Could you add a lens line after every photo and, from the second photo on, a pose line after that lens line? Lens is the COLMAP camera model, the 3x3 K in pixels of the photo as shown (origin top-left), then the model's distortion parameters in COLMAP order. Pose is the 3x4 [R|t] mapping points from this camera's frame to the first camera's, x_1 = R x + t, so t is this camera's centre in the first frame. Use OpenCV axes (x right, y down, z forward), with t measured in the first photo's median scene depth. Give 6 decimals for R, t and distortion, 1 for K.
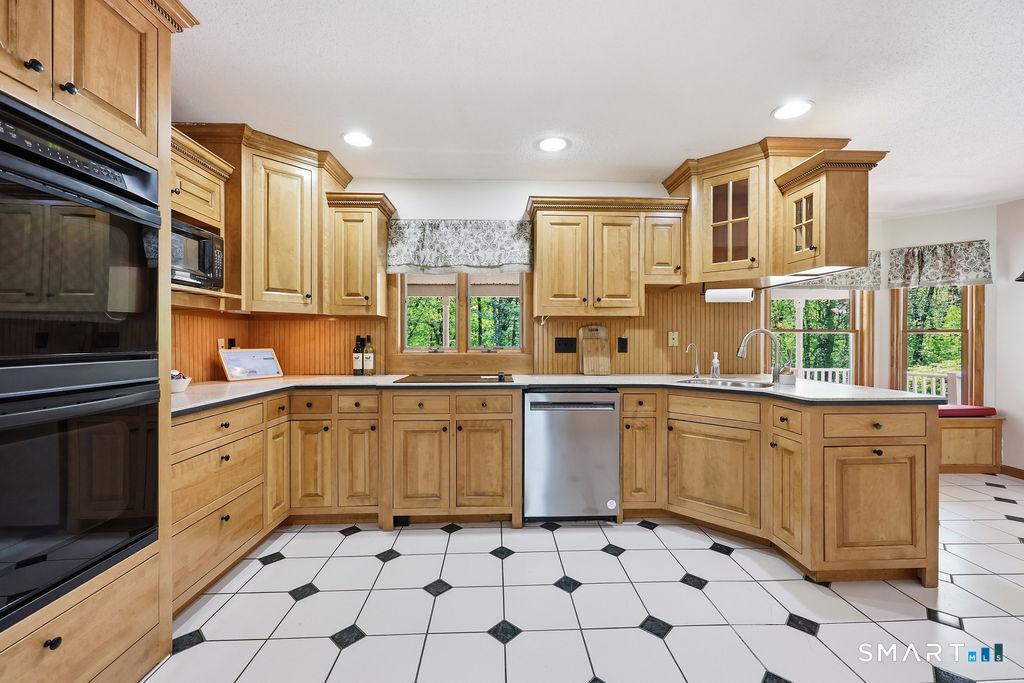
lens RADIAL K [[417.4, 0, 513.6], [0, 417.4, 341.7], [0, 0, 1]] dist [0.000608, -0.000093]
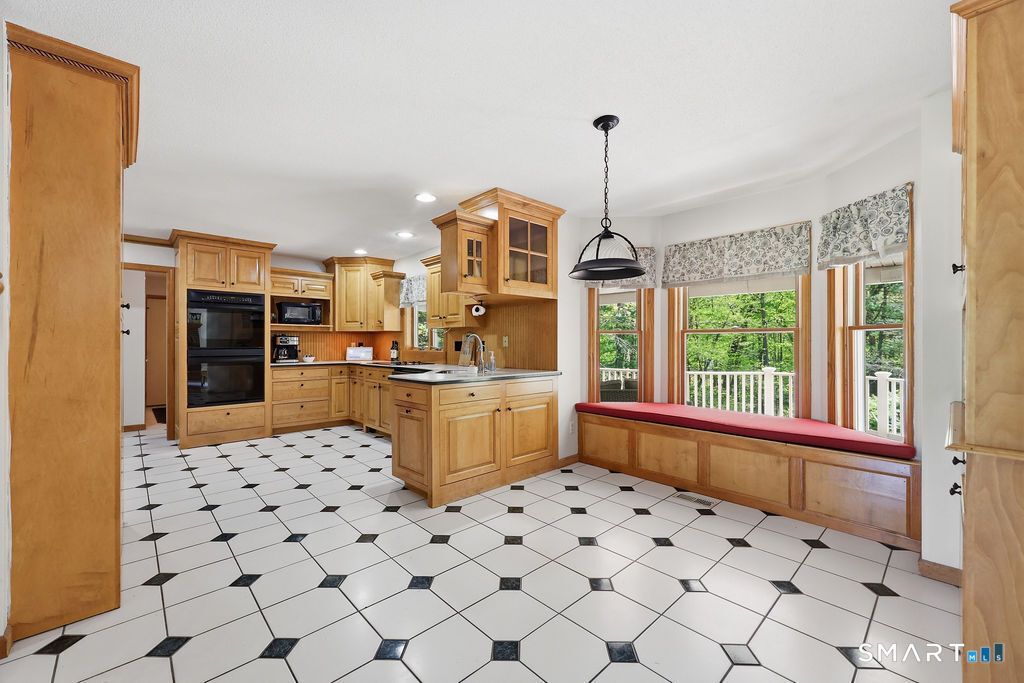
lens RADIAL K [[417.4, 0, 516.2], [0, 417.4, 343.3], [0, 0, 1]] dist [0.000608, -0.000093]
pose [[0.653285, -0.003168, -0.757105, 1.572962], [0.003442, 0.999993, -0.001214, 0.000954], [0.757104, -0.001813, 0.653292, 0.163928]]
